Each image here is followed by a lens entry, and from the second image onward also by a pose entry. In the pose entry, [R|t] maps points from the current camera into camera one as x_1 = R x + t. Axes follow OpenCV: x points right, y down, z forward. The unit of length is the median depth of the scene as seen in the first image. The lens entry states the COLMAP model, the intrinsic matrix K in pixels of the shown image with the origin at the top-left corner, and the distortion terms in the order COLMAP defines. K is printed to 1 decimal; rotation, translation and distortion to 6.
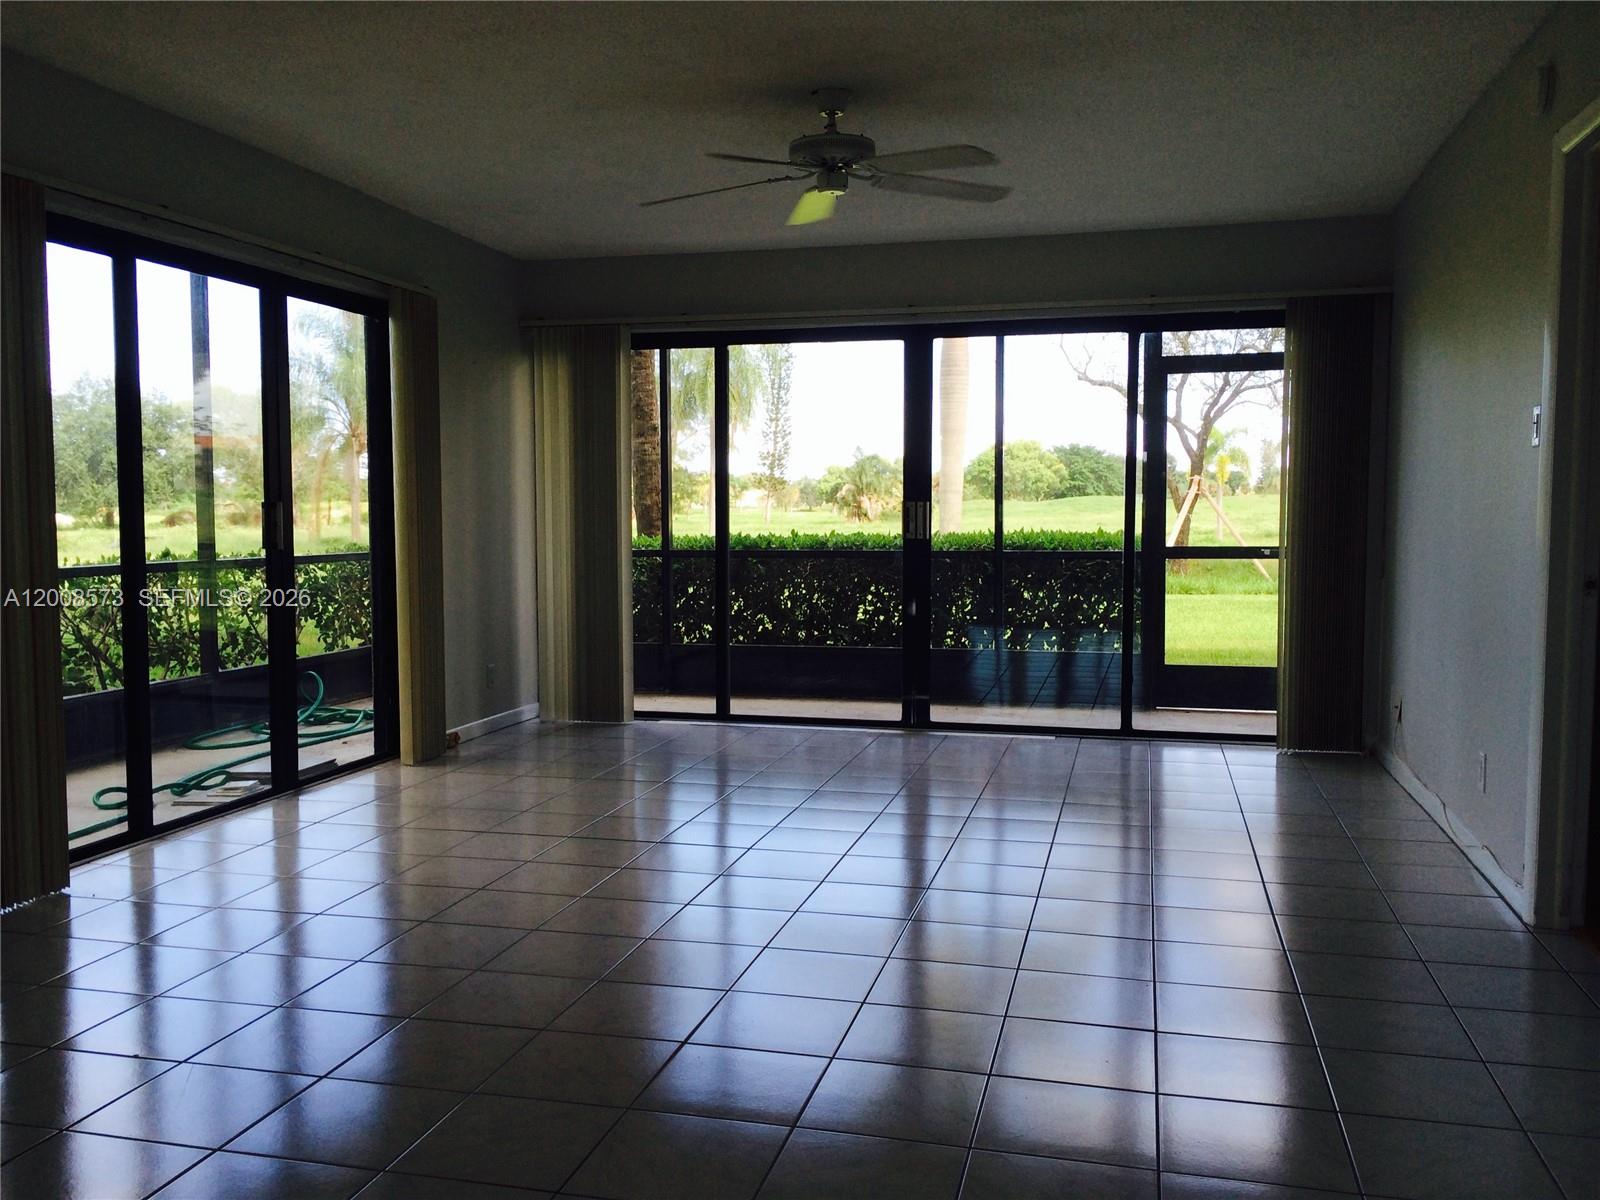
lens RADIAL K [[1372.7, 0, 796.2], [0, 1372.7, 593.3], [0, 0, 1]] dist [0.077637, -0.089213]
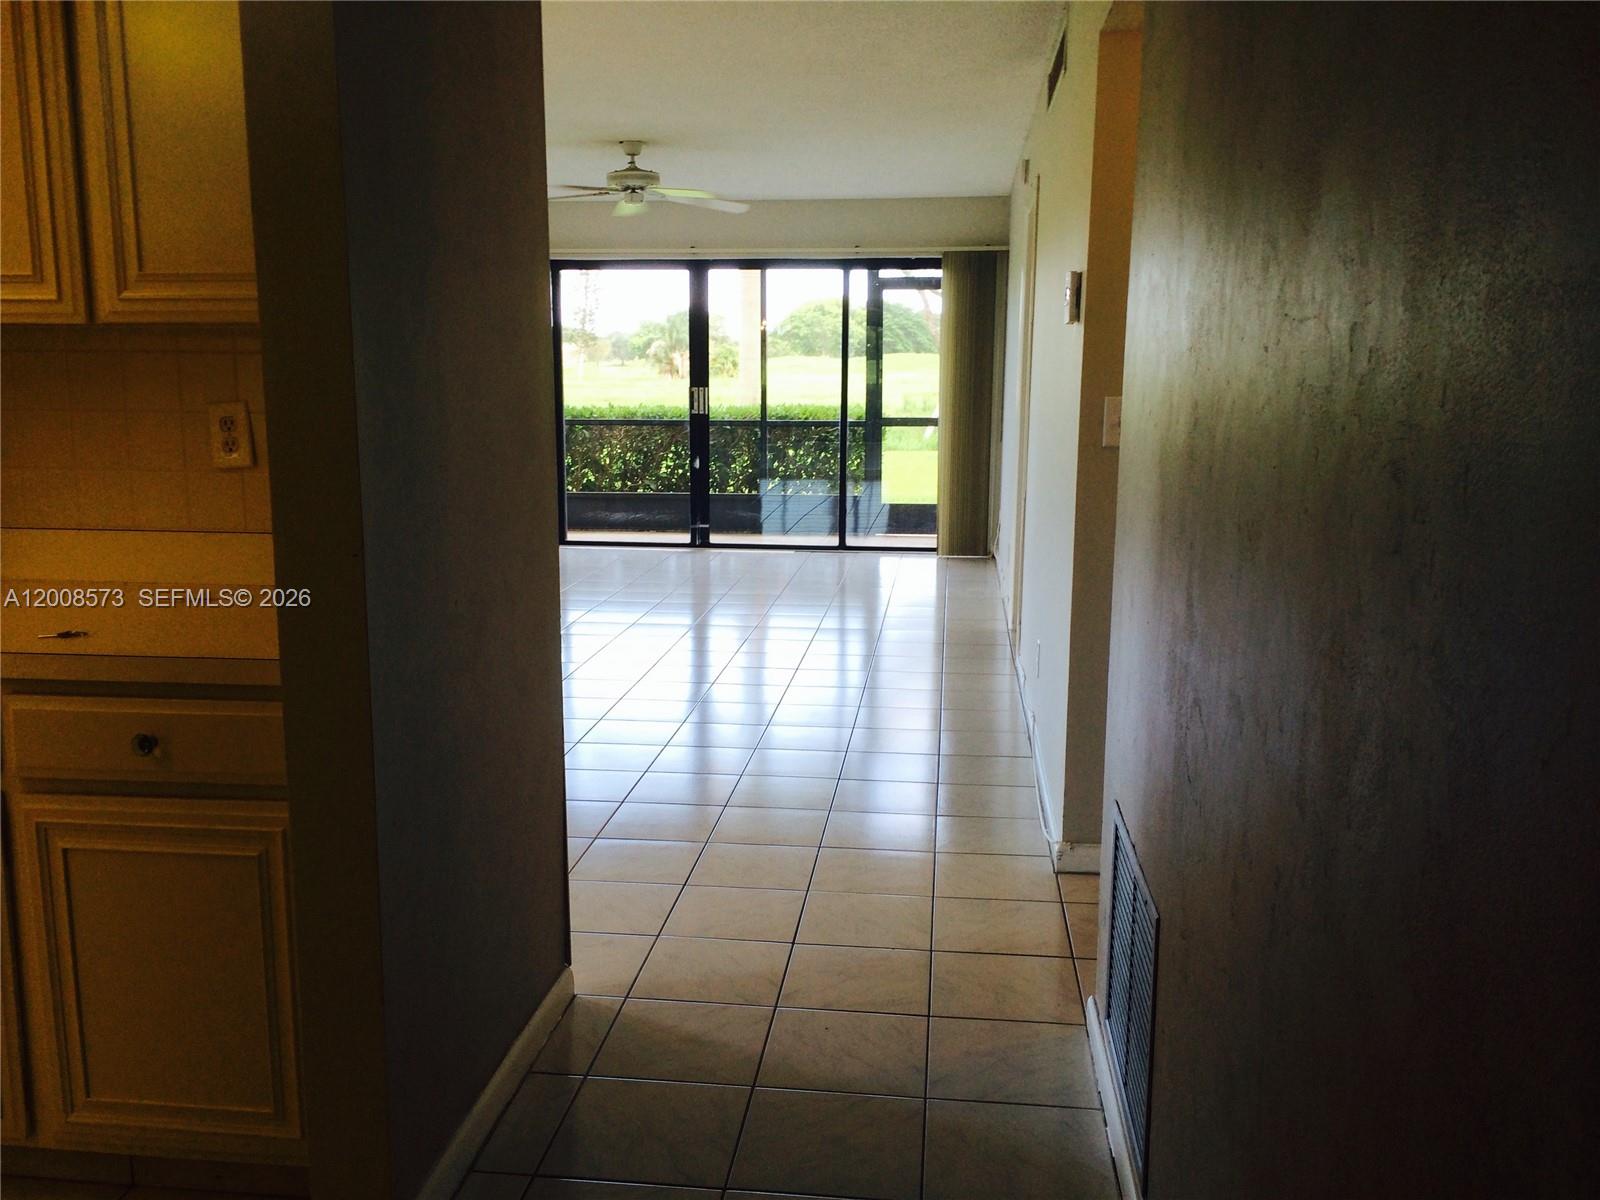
lens RADIAL K [[1372.7, 0, 758.4], [0, 1372.7, 593.8], [0, 0, 1]] dist [0.077637, -0.089213]
pose [[0.994255, -0.015187, 0.105958, -0.004120], [0.004086, 0.994547, 0.104204, -0.002559], [-0.106963, -0.103173, 0.988895, -0.406433]]
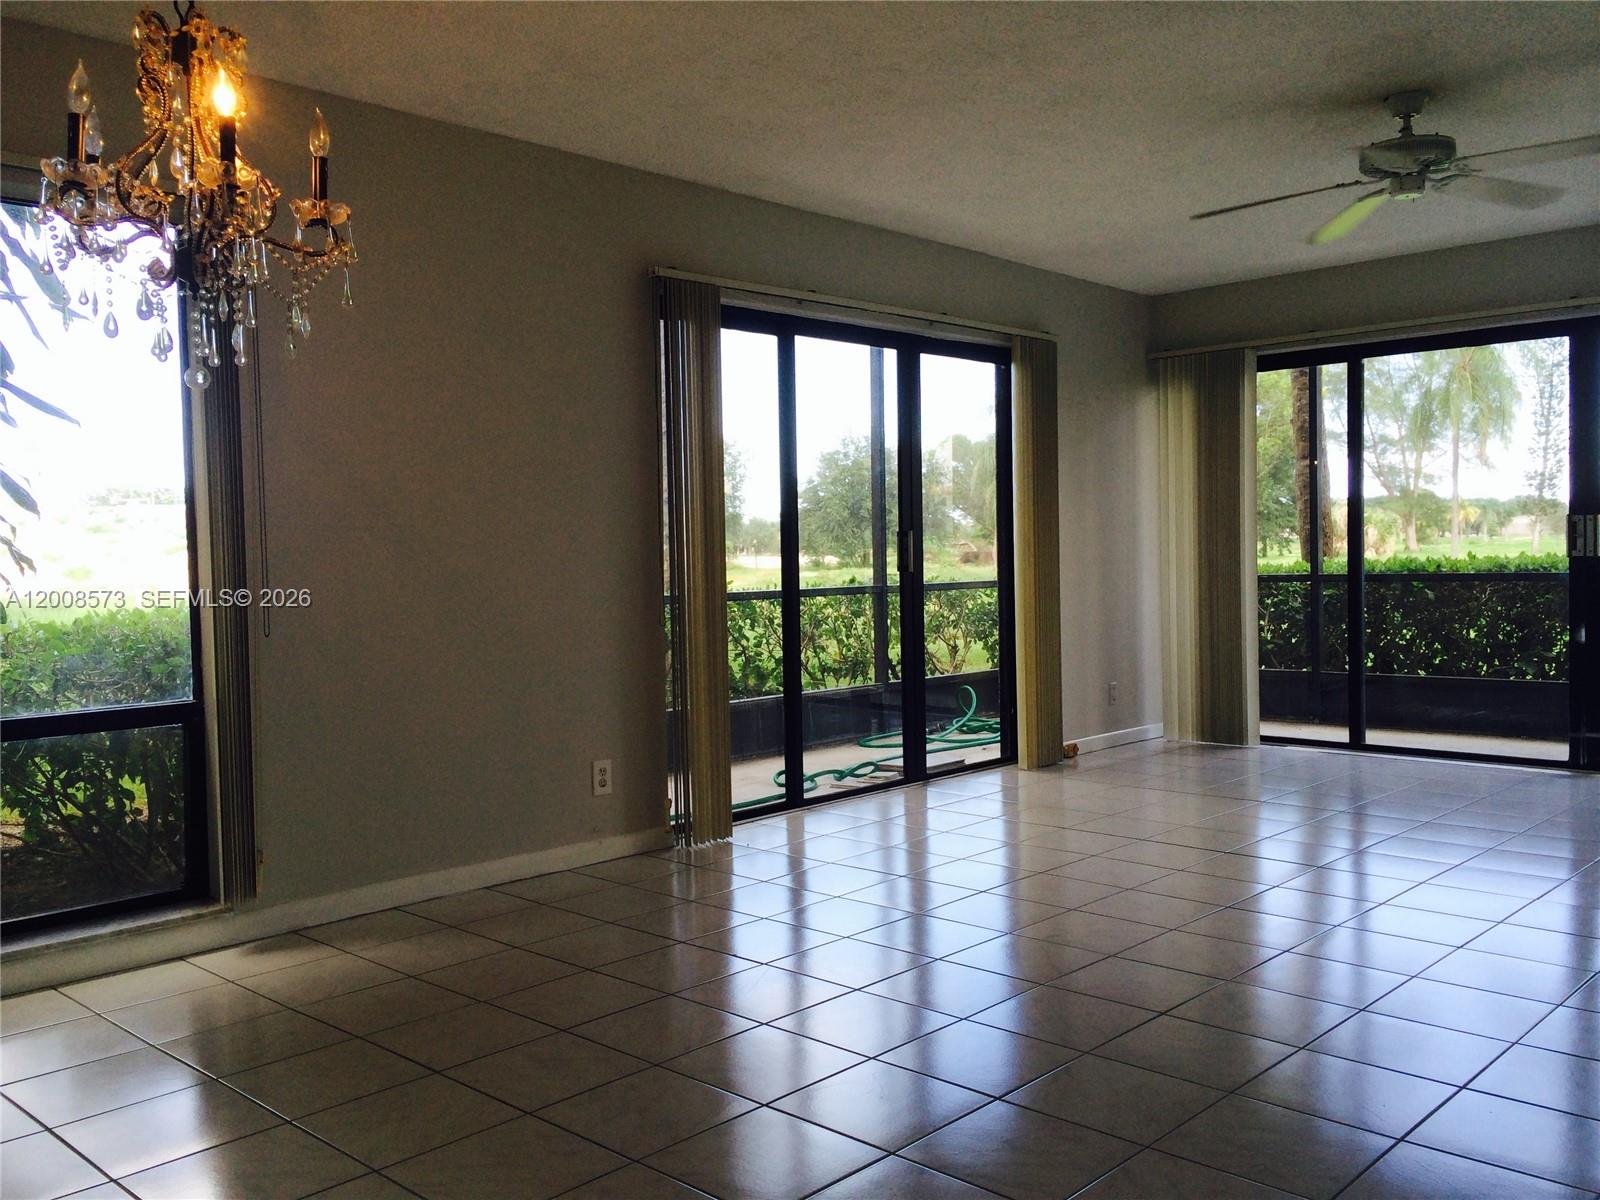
lens RADIAL K [[1372.7, 0, 794.5], [0, 1372.7, 603.3], [0, 0, 1]] dist [0.077637, -0.089213]
pose [[0.871547, 0.002705, -0.490304, 0.080465], [-0.011749, 0.999813, -0.015368, 0.009933], [0.490171, 0.019154, 0.871416, -0.036493]]
